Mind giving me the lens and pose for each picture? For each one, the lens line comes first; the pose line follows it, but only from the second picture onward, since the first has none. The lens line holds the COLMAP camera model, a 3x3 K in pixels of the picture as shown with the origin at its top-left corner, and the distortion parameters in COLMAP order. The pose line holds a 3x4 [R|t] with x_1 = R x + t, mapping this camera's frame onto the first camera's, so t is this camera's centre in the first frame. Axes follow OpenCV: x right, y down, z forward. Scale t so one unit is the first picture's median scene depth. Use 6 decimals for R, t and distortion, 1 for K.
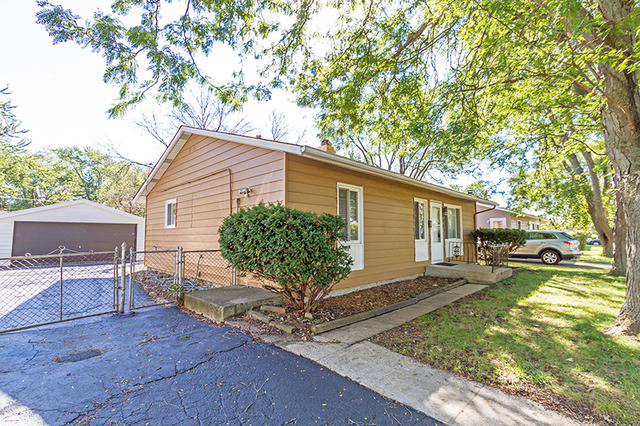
lens RADIAL K [[292.8, 0, 320.0], [0, 292.8, 213.0], [0, 0, 1]] dist [-0.005477, -0.000774]
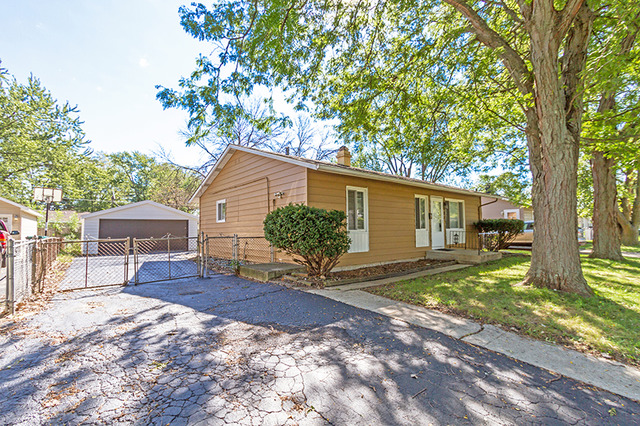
lens RADIAL K [[292.8, 0, 320.0], [0, 292.8, 213.0], [0, 0, 1]] dist [-0.005477, -0.000774]
pose [[0.995173, -0.016580, -0.096725, 0.060621], [0.018579, 0.999631, 0.019807, -0.008564], [0.096361, -0.021508, 0.995114, -0.307931]]
